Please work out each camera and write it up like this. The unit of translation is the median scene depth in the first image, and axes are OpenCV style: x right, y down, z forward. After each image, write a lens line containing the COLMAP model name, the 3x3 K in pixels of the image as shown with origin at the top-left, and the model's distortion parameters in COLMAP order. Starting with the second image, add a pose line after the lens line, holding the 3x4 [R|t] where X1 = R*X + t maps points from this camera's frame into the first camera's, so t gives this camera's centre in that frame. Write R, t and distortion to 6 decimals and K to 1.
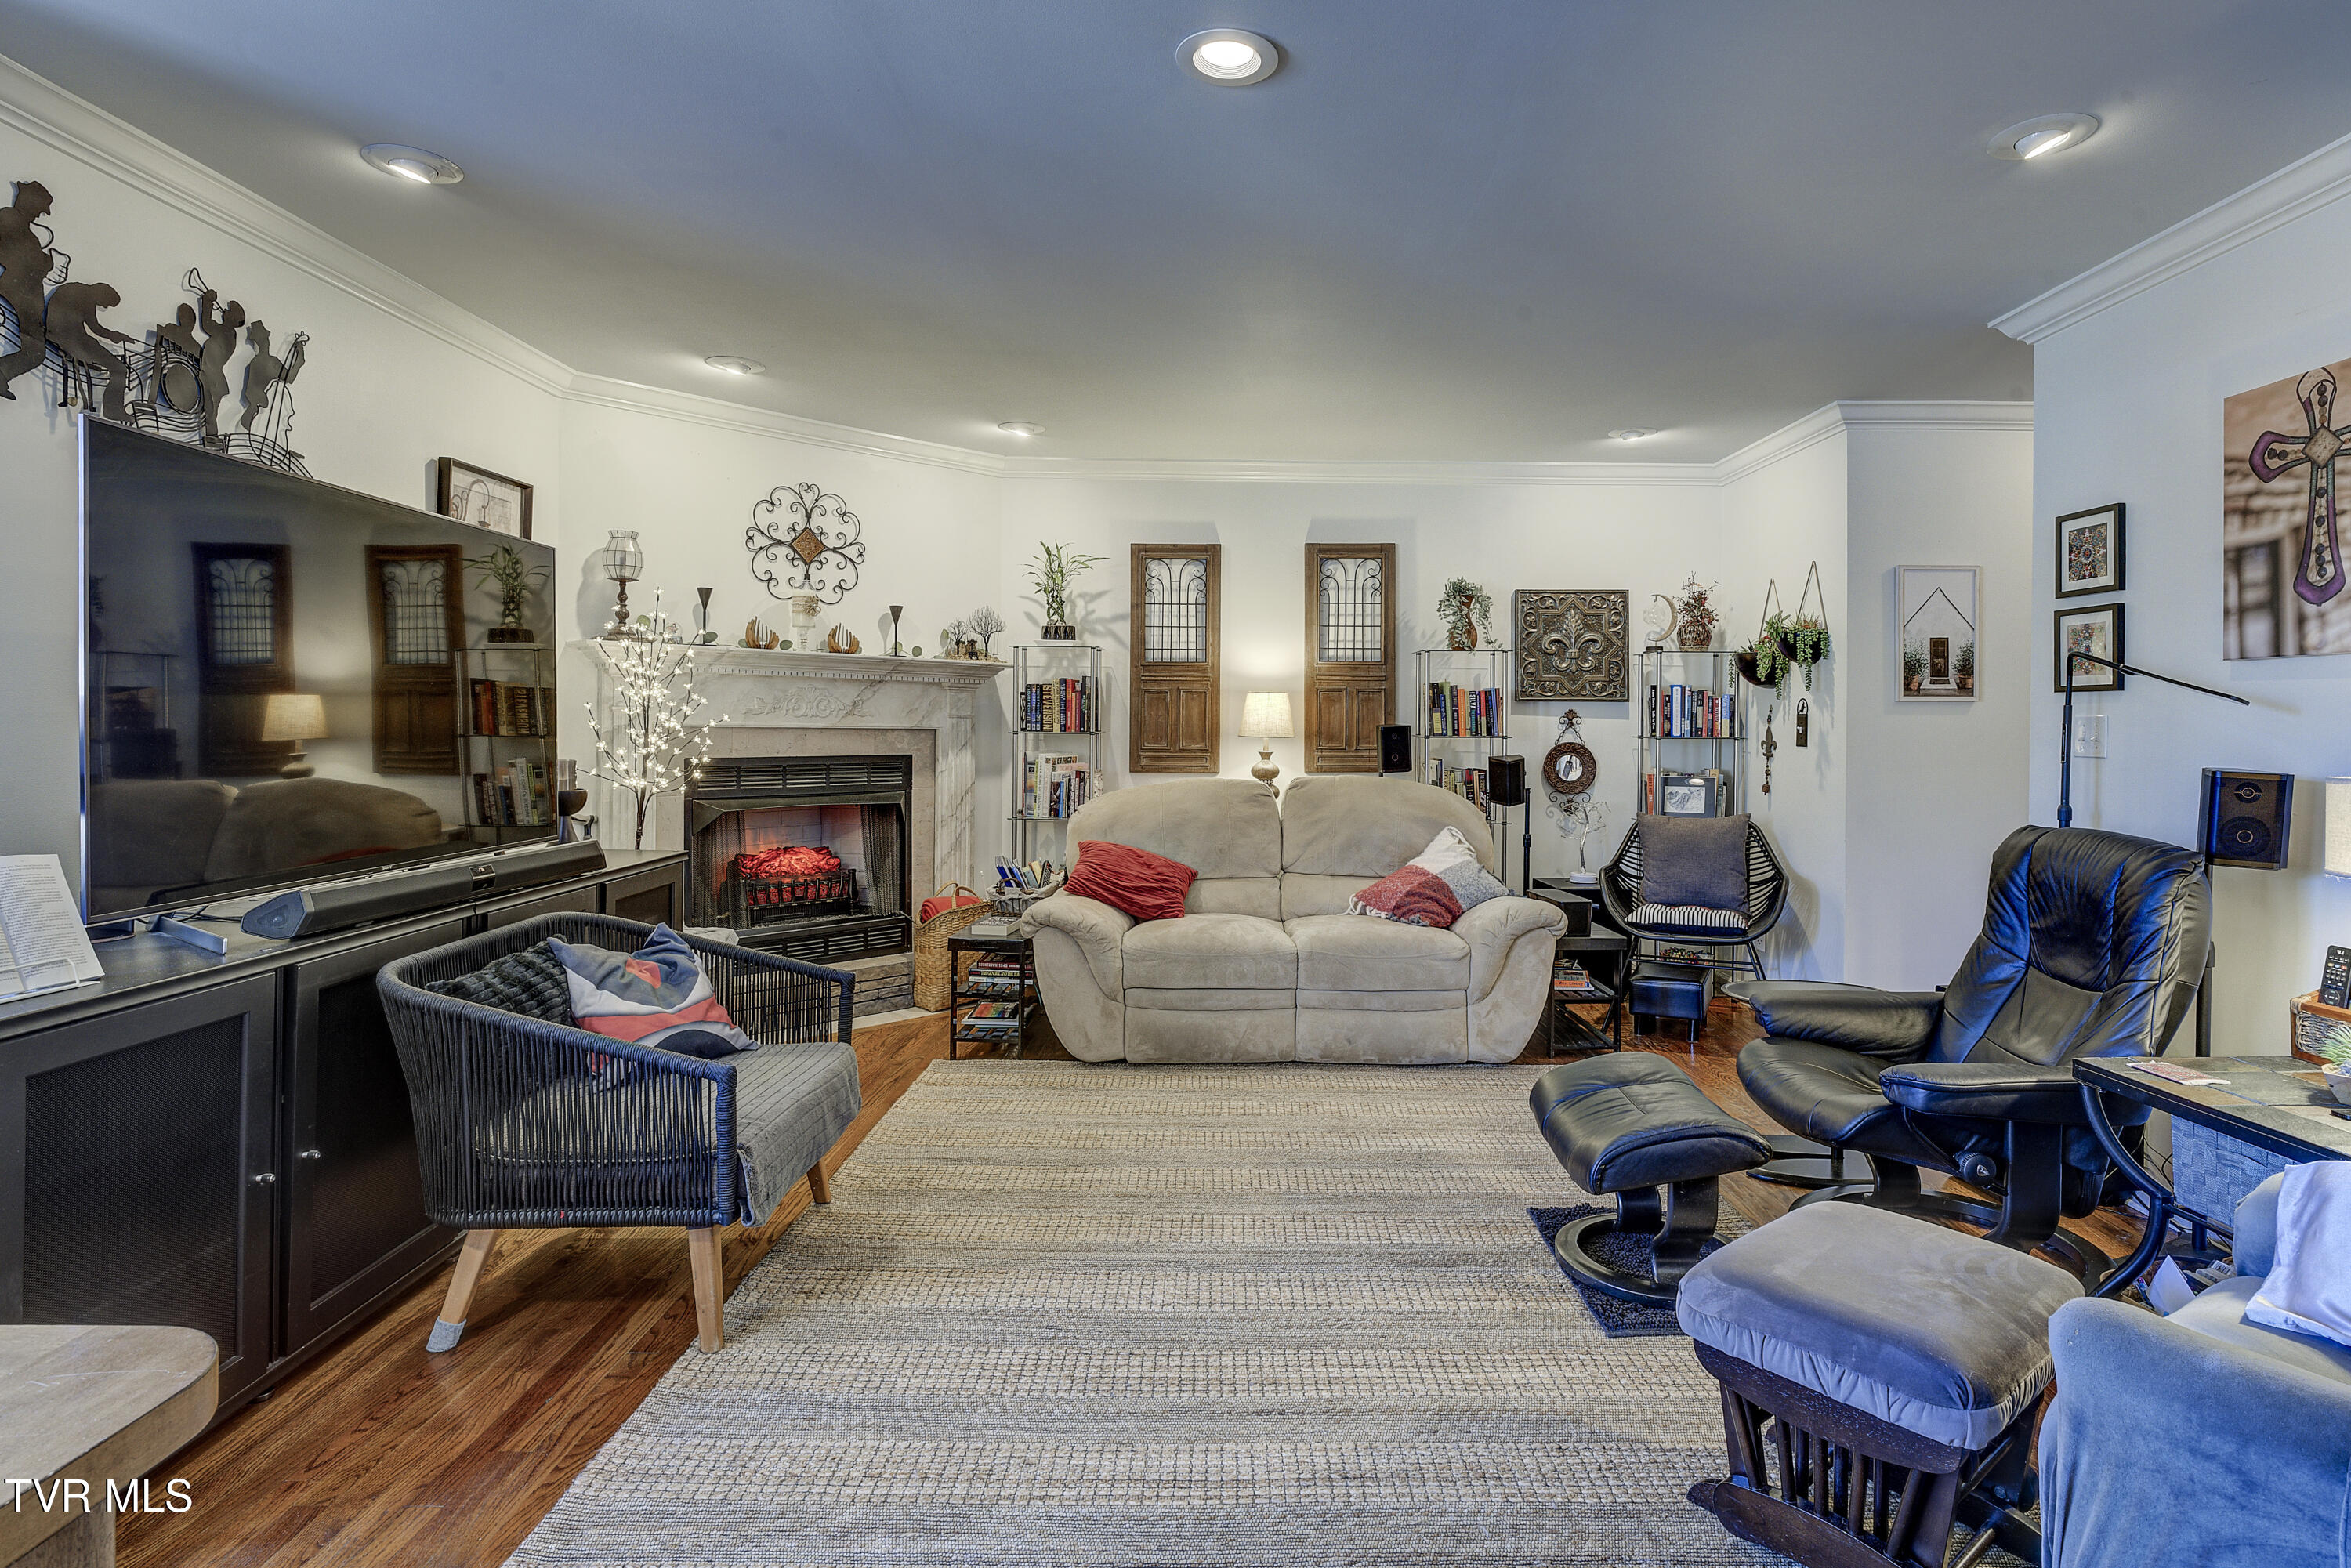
lens RADIAL K [[1181.0, 0, 1215.5], [0, 1181.0, 745.2], [0, 0, 1]] dist [-0.013790, -0.000475]
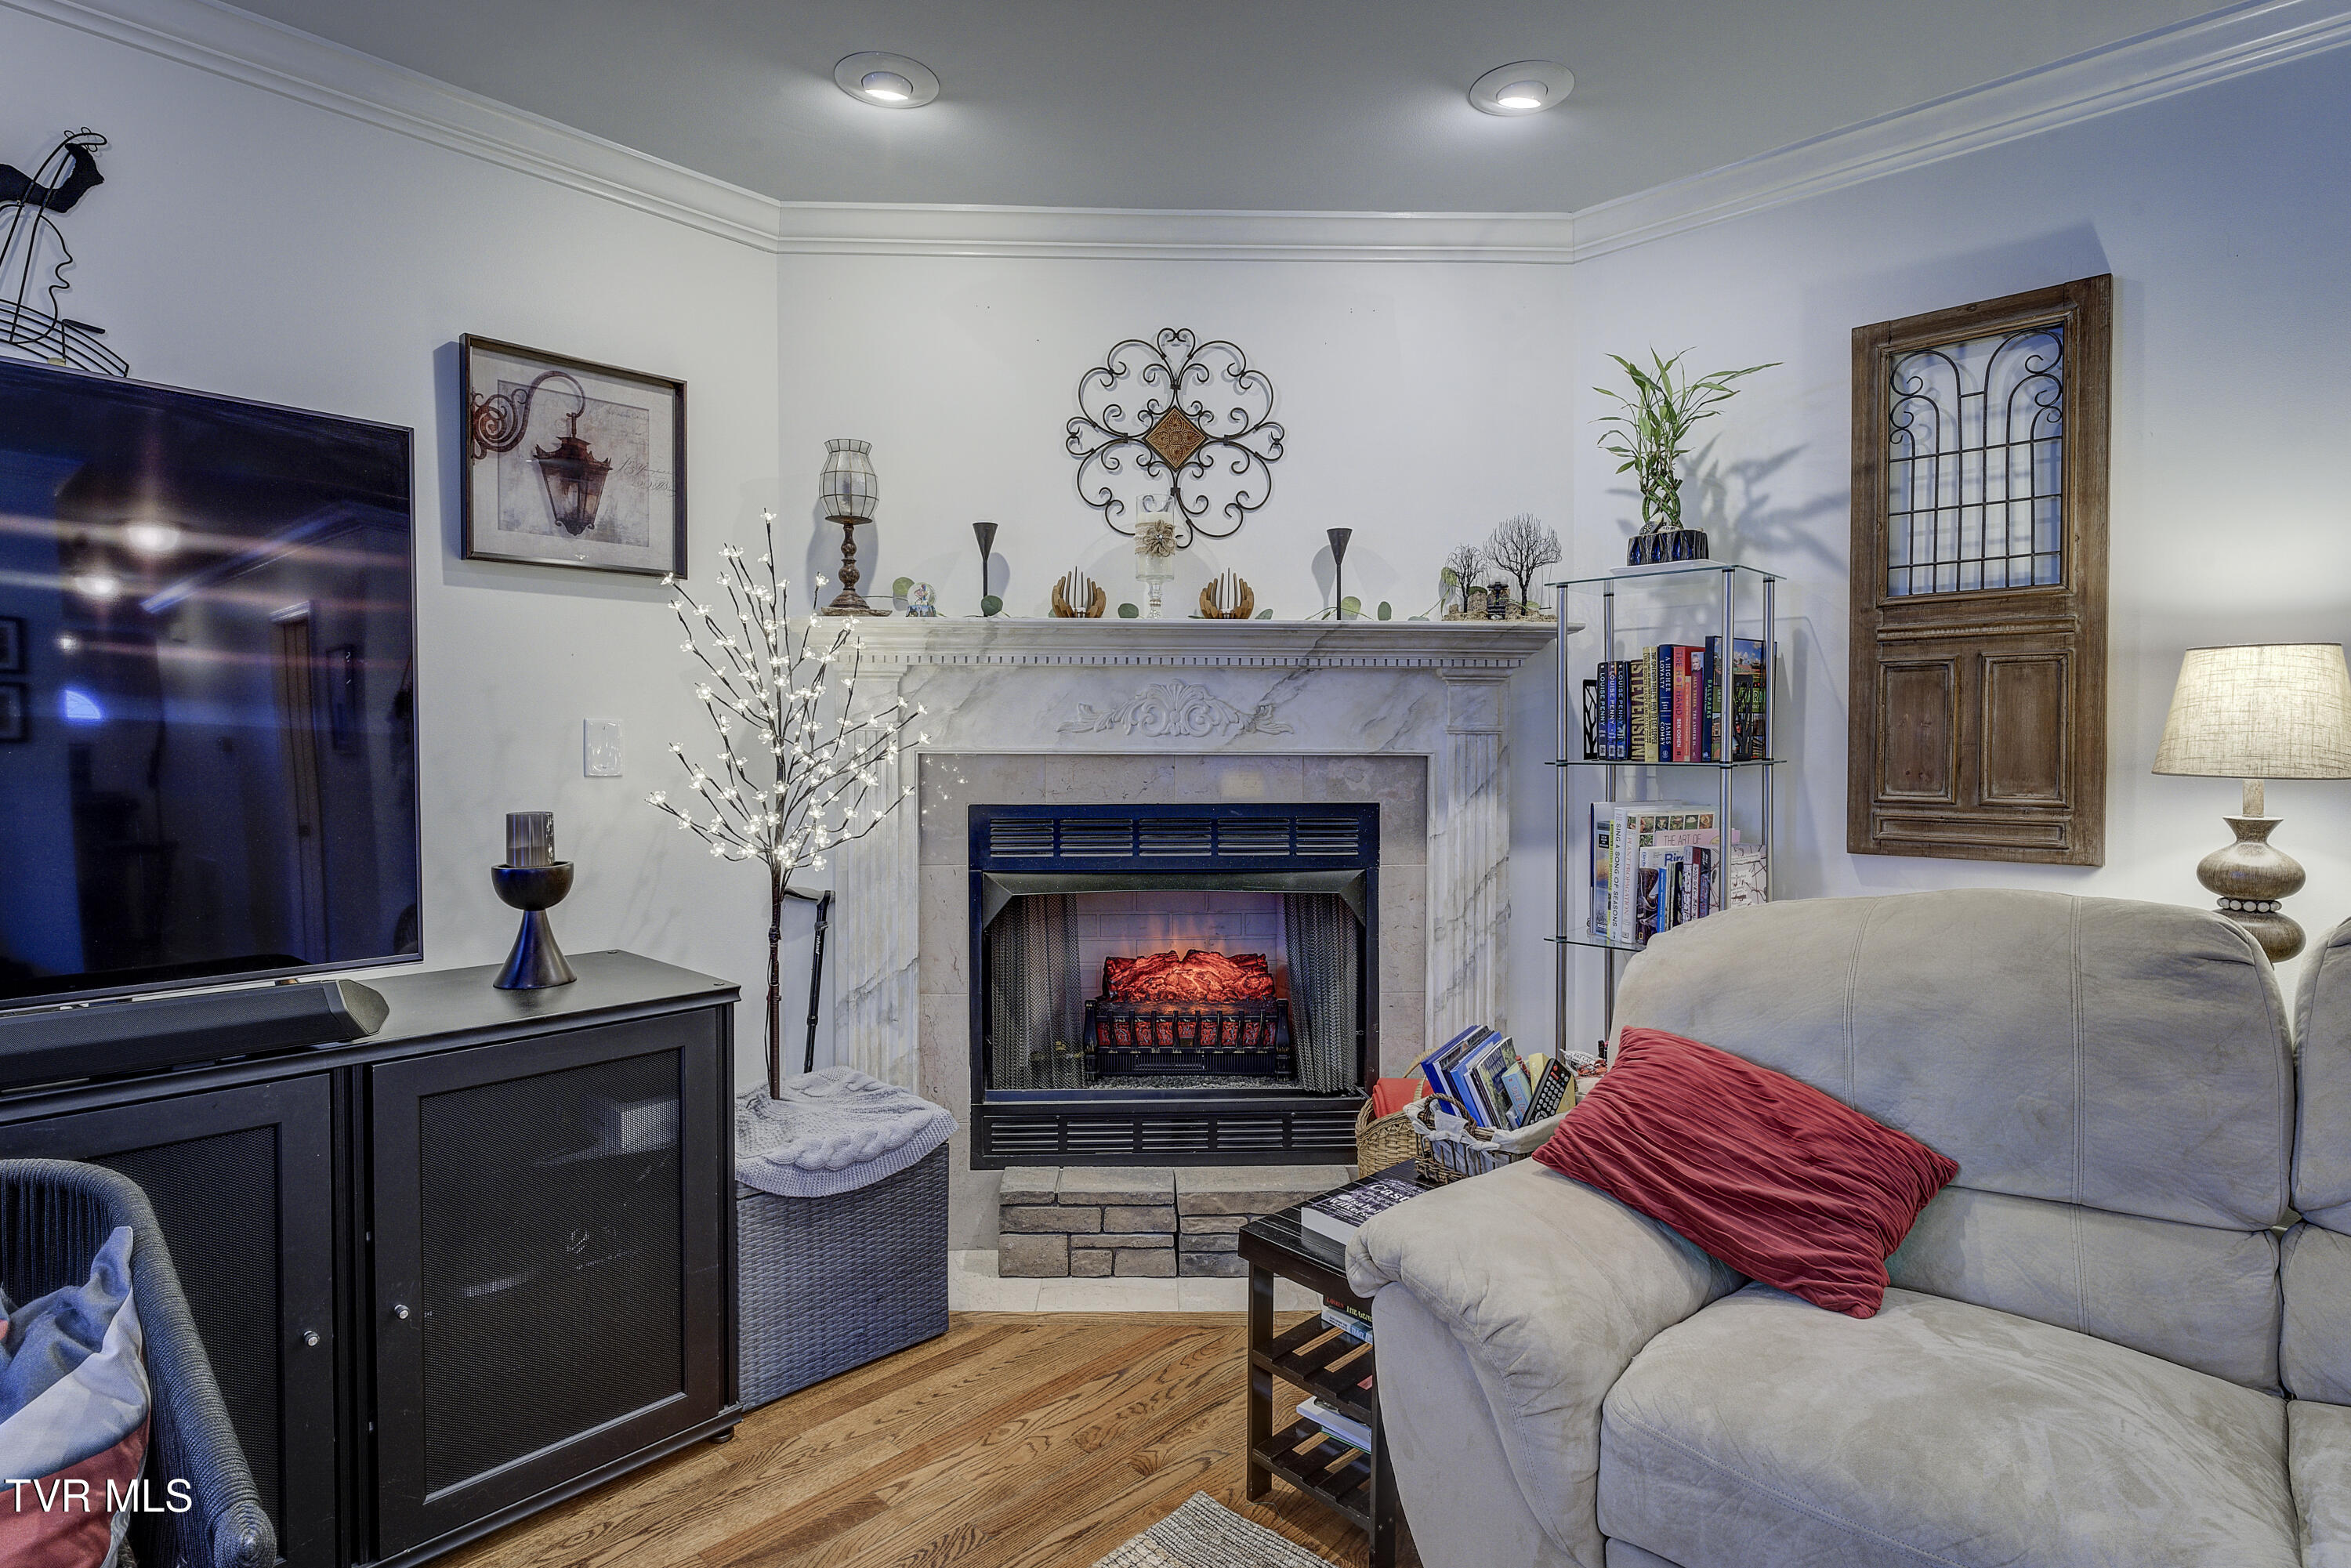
lens RADIAL K [[1181.0, 0, 1184.2], [0, 1181.0, 773.0], [0, 0, 1]] dist [-0.013790, -0.000475]
pose [[0.728277, 0.007157, -0.685246, 0.049119], [-0.006778, 0.999972, 0.003241, -0.006867], [0.685249, 0.002284, 0.728305, 0.537738]]
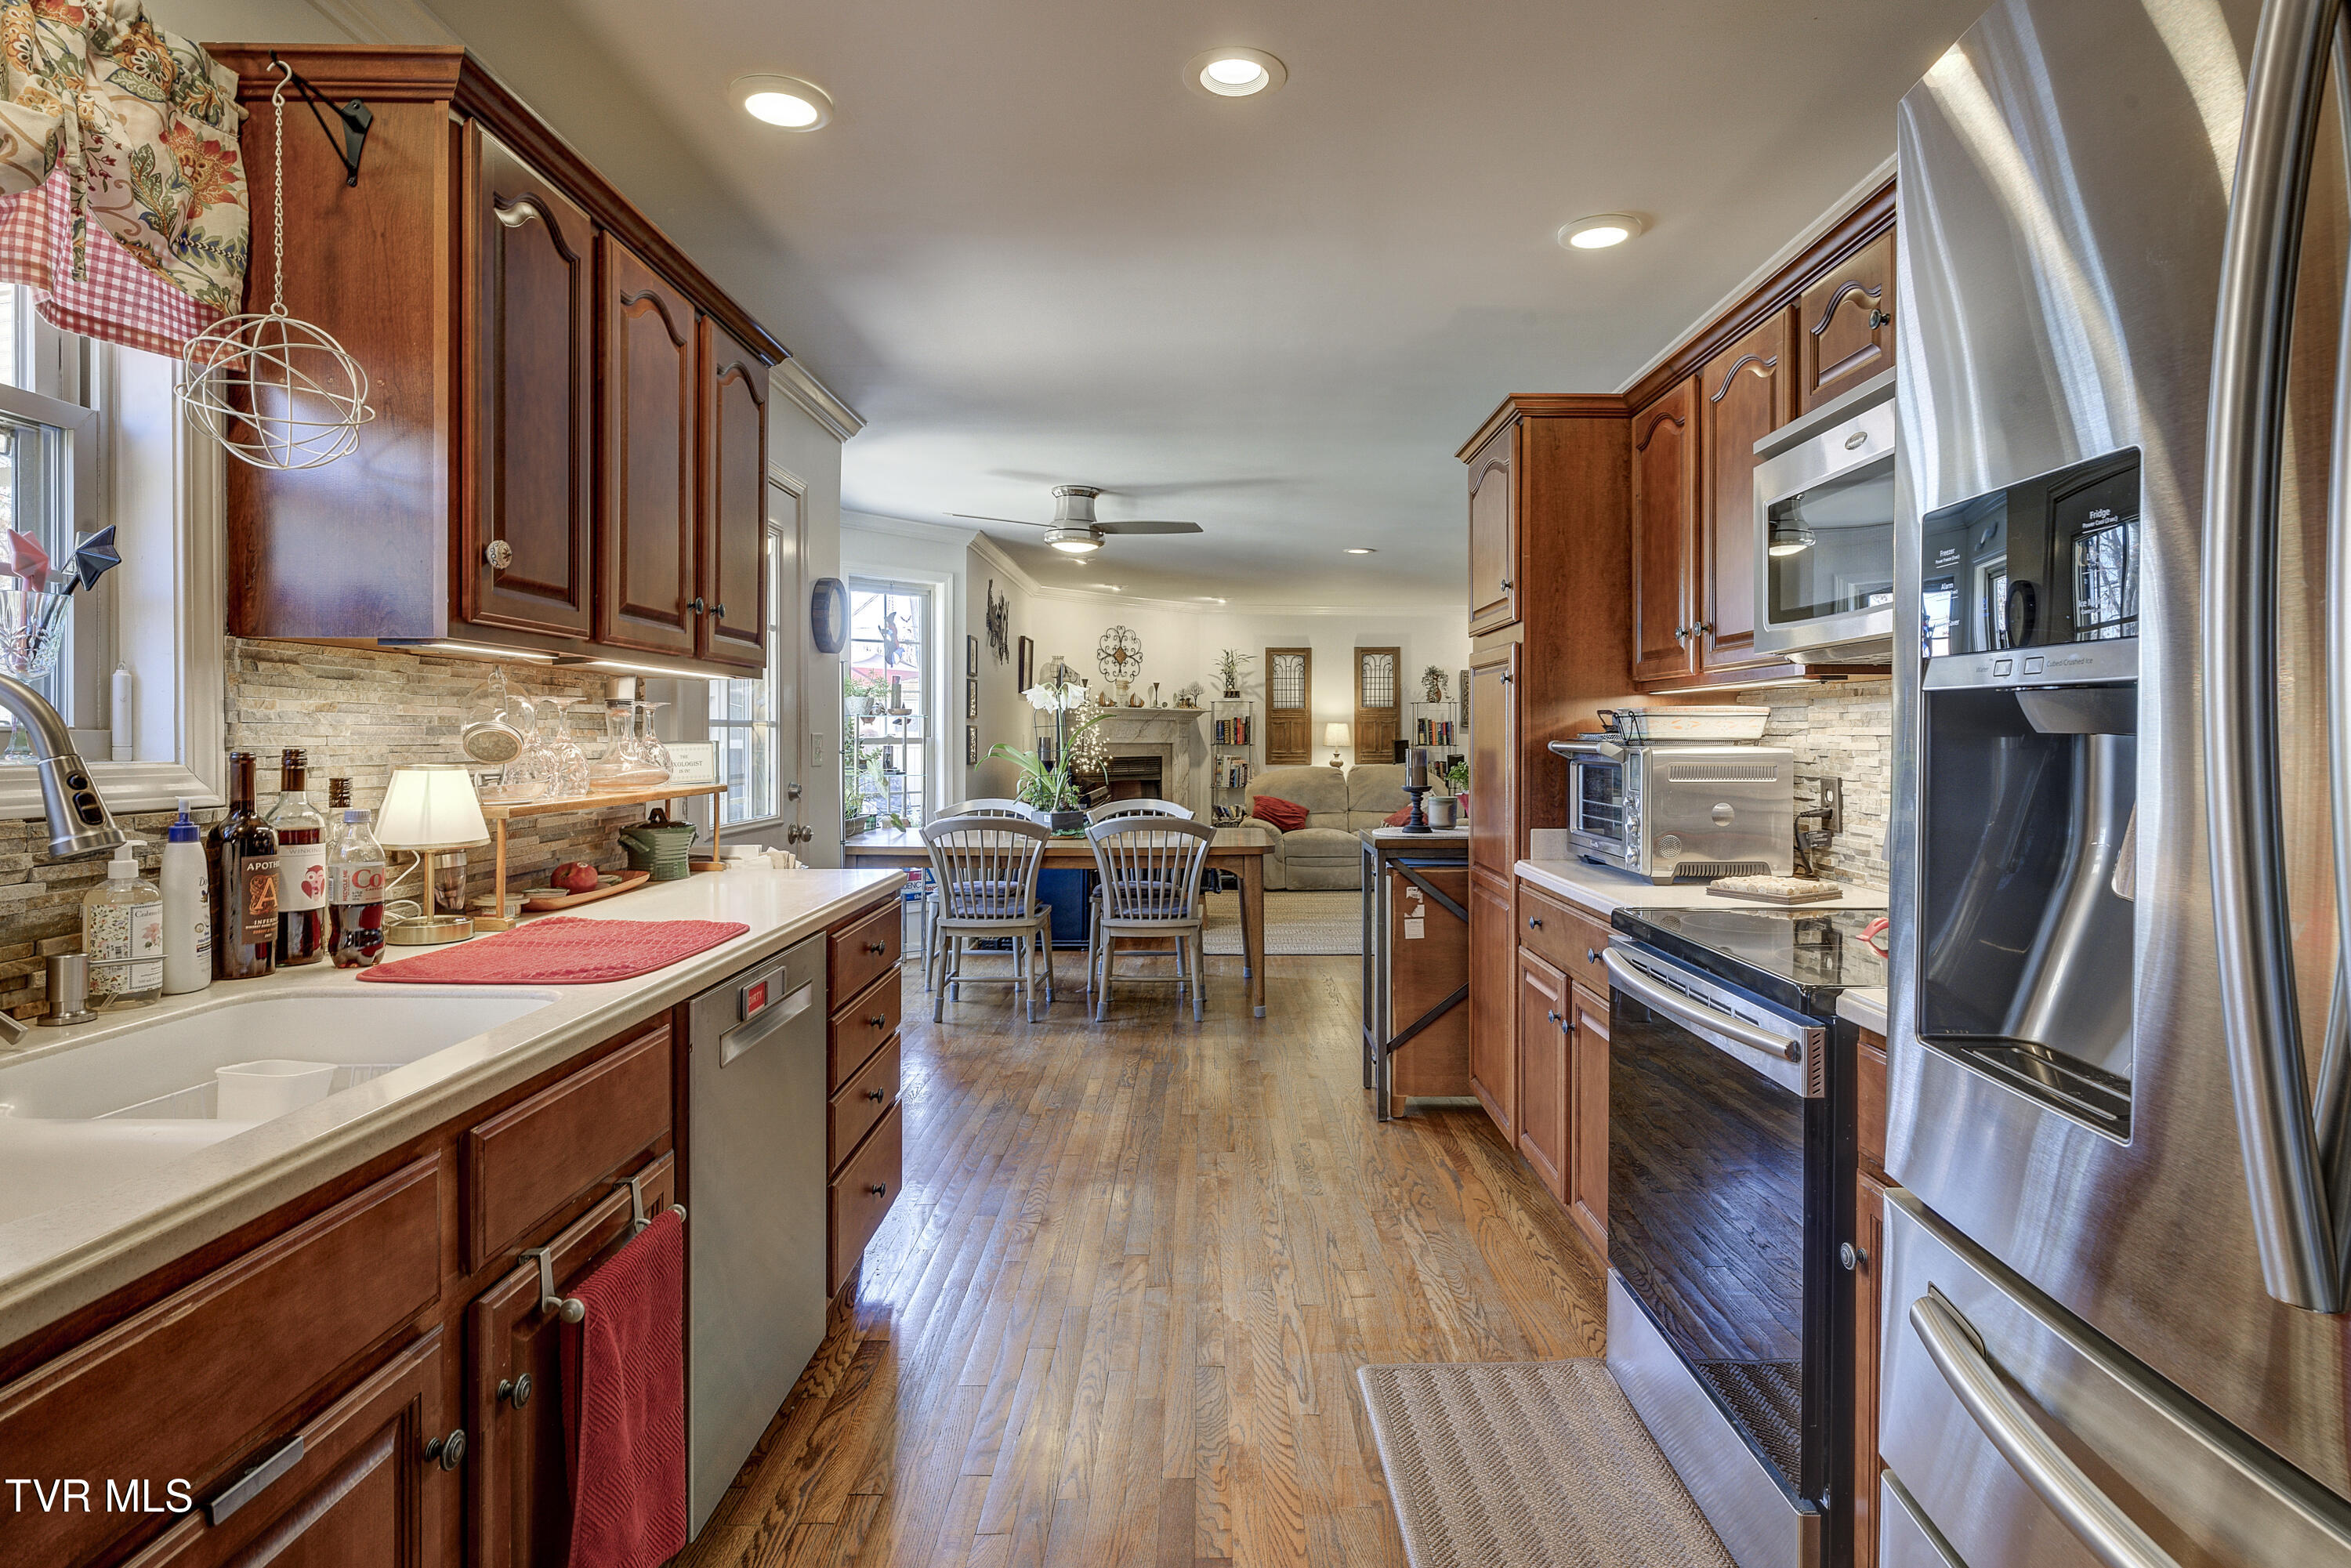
lens RADIAL K [[1219.3, 0, 1240.4], [0, 1219.3, 742.6], [0, 0, 1]] dist [-0.008063, 0.001715]
pose [[0.999751, -0.005244, 0.021704, -0.166621], [0.005232, 0.999986, 0.000633, -0.015303], [-0.021707, -0.000519, 0.999764, -1.074088]]
